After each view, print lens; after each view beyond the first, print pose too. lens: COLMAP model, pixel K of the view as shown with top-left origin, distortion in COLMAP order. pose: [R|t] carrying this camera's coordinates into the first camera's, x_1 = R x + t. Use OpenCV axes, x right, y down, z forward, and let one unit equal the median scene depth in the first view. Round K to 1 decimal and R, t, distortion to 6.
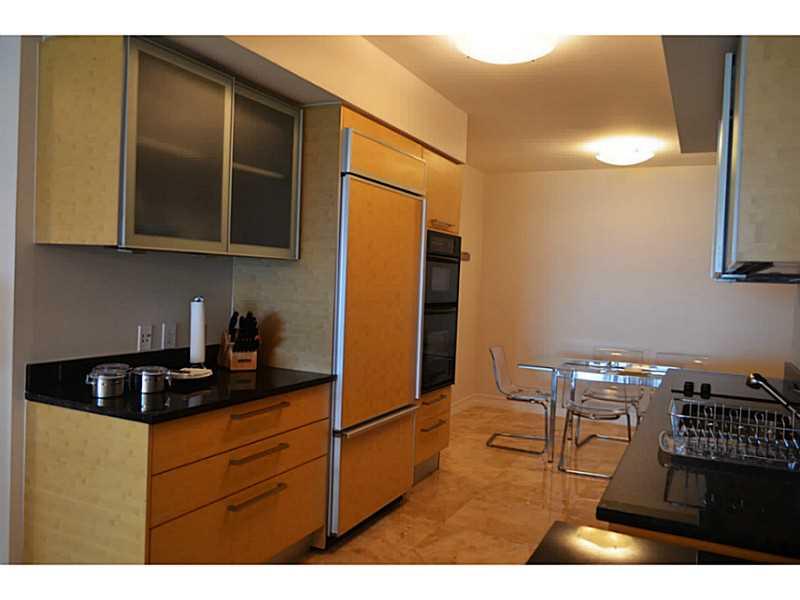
lens RADIAL K [[621.4, 0, 412.2], [0, 621.4, 302.5], [0, 0, 1]] dist [-0.005171, 0.000496]
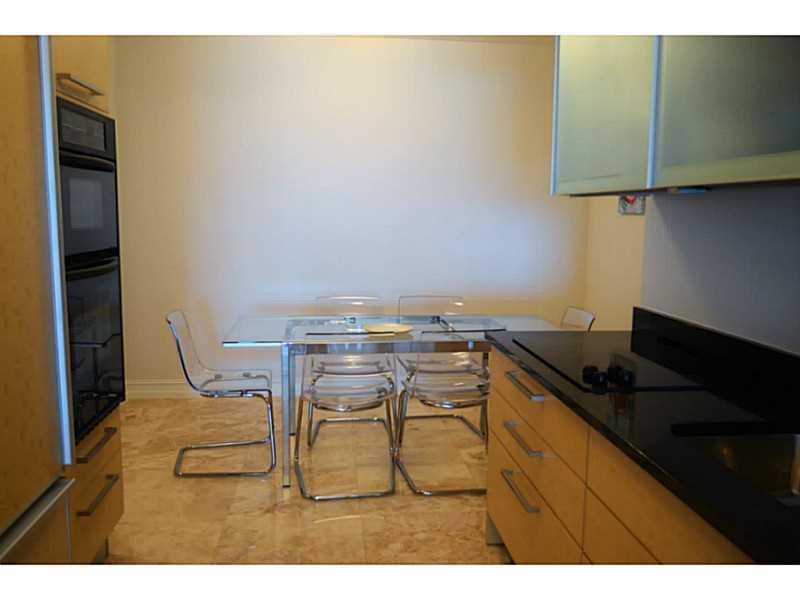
lens RADIAL K [[702.0, 0, 400.0], [0, 702.0, 300.0], [0, 0, 1]] dist [-0.005665, -0.004246]
pose [[0.850925, -0.101965, 0.515297, -0.037347], [0.042723, 0.991163, 0.125578, -0.022348], [-0.523548, -0.084842, 0.847762, 0.418514]]
